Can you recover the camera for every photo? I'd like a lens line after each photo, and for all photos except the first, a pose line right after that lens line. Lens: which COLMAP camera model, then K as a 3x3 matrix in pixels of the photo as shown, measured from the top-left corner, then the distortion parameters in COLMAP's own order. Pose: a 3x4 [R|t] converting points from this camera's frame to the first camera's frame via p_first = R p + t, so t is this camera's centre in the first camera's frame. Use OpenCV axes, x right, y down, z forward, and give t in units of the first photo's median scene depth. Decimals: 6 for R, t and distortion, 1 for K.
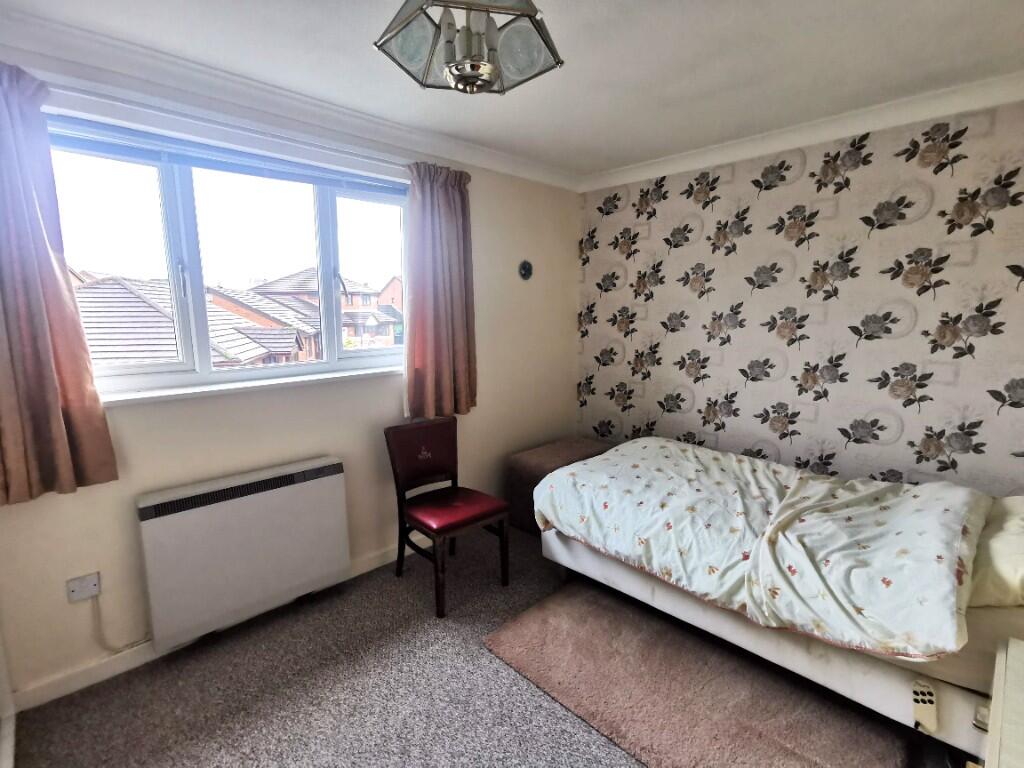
lens RADIAL K [[493.8, 0, 512.0], [0, 493.8, 384.0], [0, 0, 1]] dist [-0.019015, 0.000438]
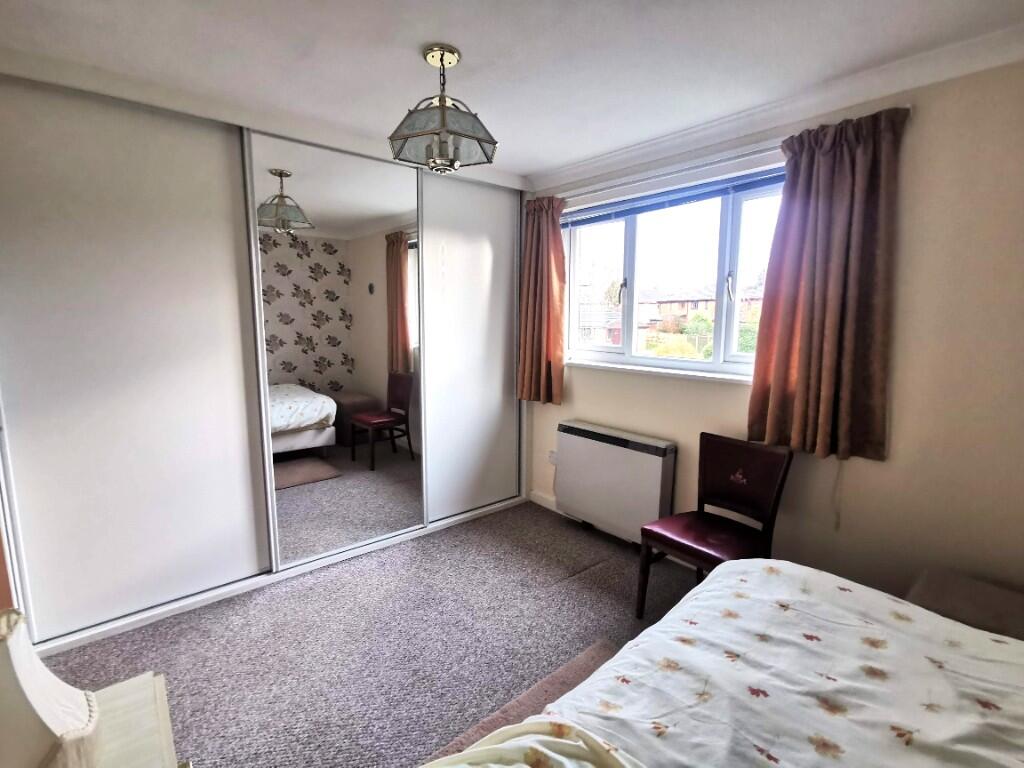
lens RADIAL K [[493.8, 0, 512.0], [0, 493.8, 384.0], [0, 0, 1]] dist [-0.019015, 0.000438]
pose [[-0.097841, 0.131083, -0.986531, 0.841517], [-0.155315, 0.977130, 0.145238, -0.100078], [0.983008, 0.167433, -0.075245, 0.776629]]
